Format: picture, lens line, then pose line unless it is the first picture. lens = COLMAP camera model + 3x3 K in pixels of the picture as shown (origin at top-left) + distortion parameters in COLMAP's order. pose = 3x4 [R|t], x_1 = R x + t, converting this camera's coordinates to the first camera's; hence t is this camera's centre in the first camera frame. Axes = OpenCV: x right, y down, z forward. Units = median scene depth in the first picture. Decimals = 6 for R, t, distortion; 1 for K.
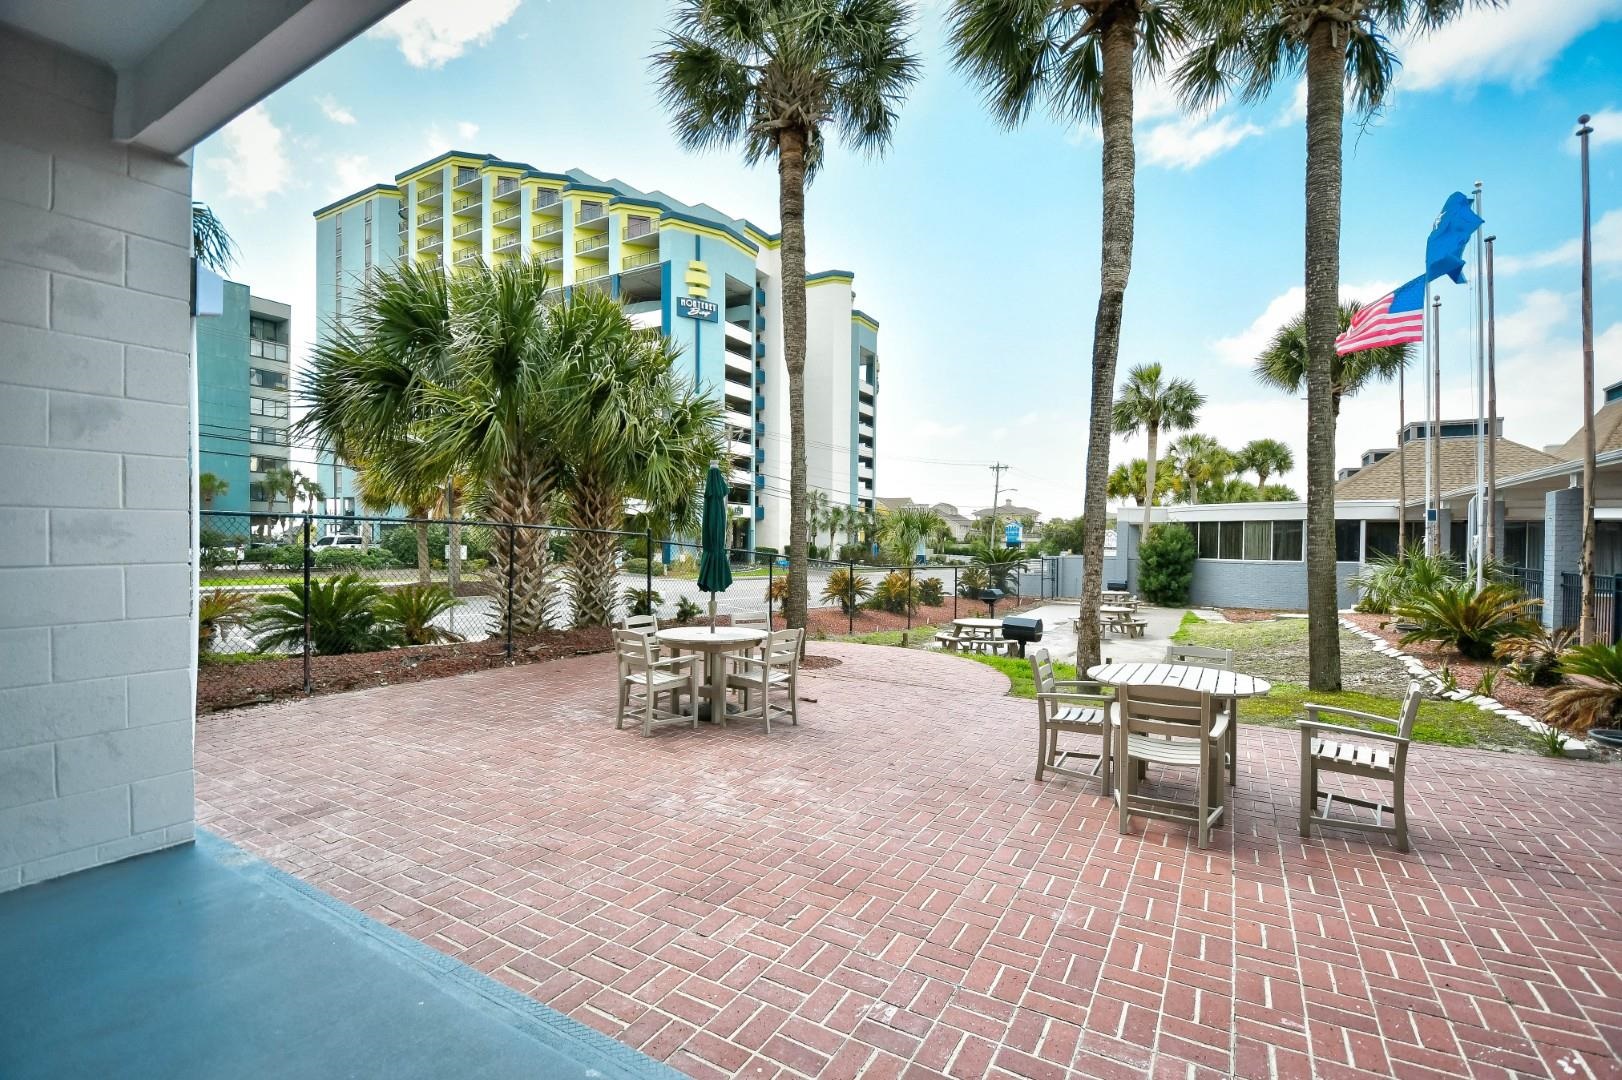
lens RADIAL K [[708.0, 0, 811.0], [0, 708.0, 540.0], [0, 0, 1]] dist [-0.000893, -0.008685]
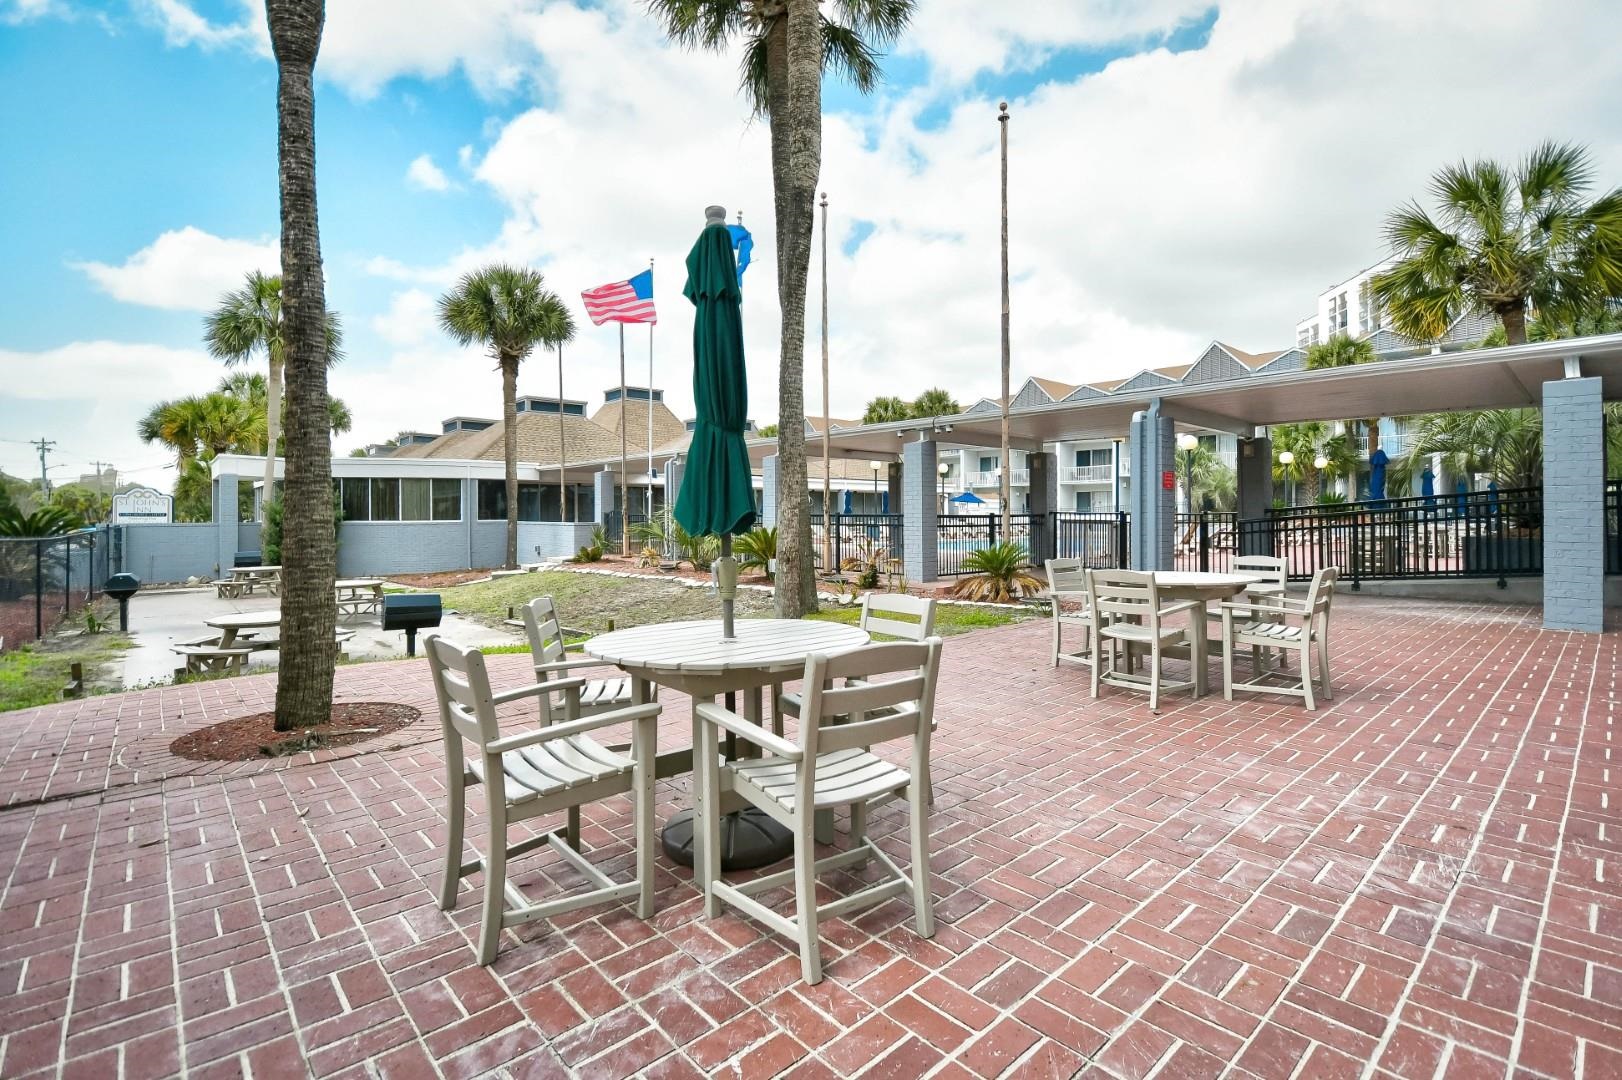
lens RADIAL K [[728.3, 0, 811.0], [0, 728.3, 540.0], [0, 0, 1]] dist [0.001752, 0.000050]
pose [[0.303603, -0.045861, 0.951694, -0.136313], [0.006844, 0.998920, 0.045954, 0.014470], [-0.952774, -0.007438, 0.303589, 0.228658]]
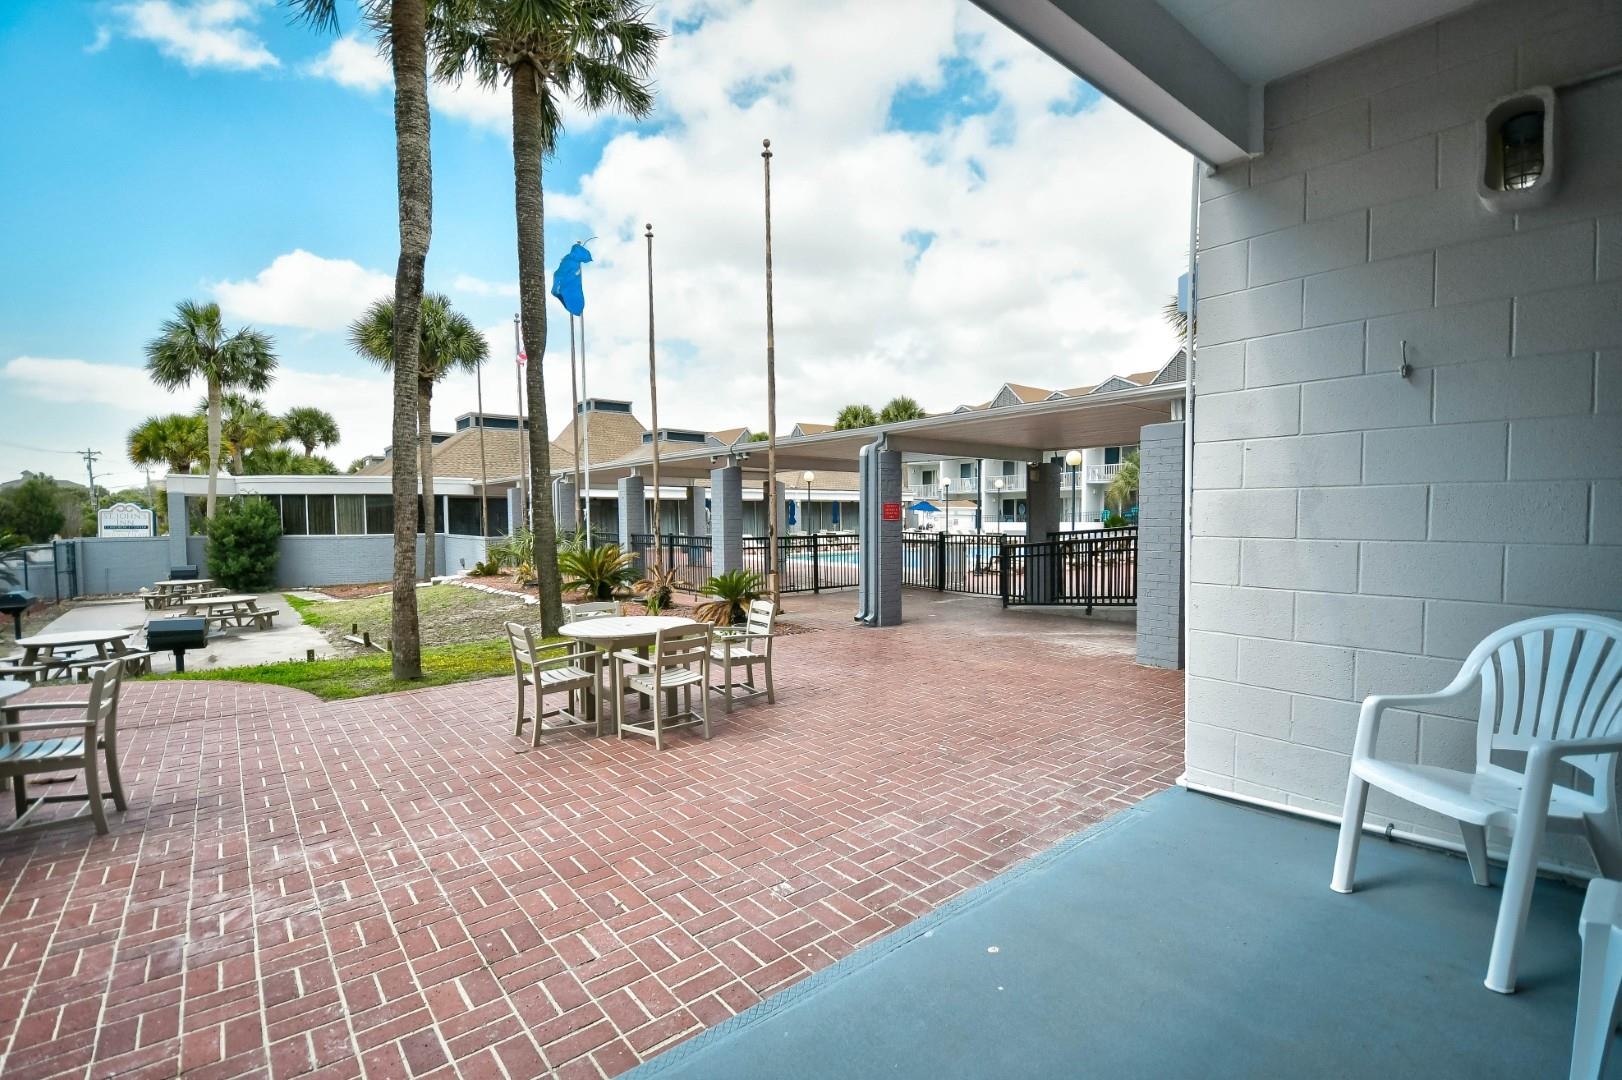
lens RADIAL K [[734.9, 0, 811.0], [0, 734.9, 540.0], [0, 0, 1]] dist [-0.000548, -0.000320]
pose [[0.348784, -0.043215, 0.936206, -0.107402], [0.010360, 0.999053, 0.042256, -0.000679], [-0.937146, -0.005039, 0.348901, 0.050138]]
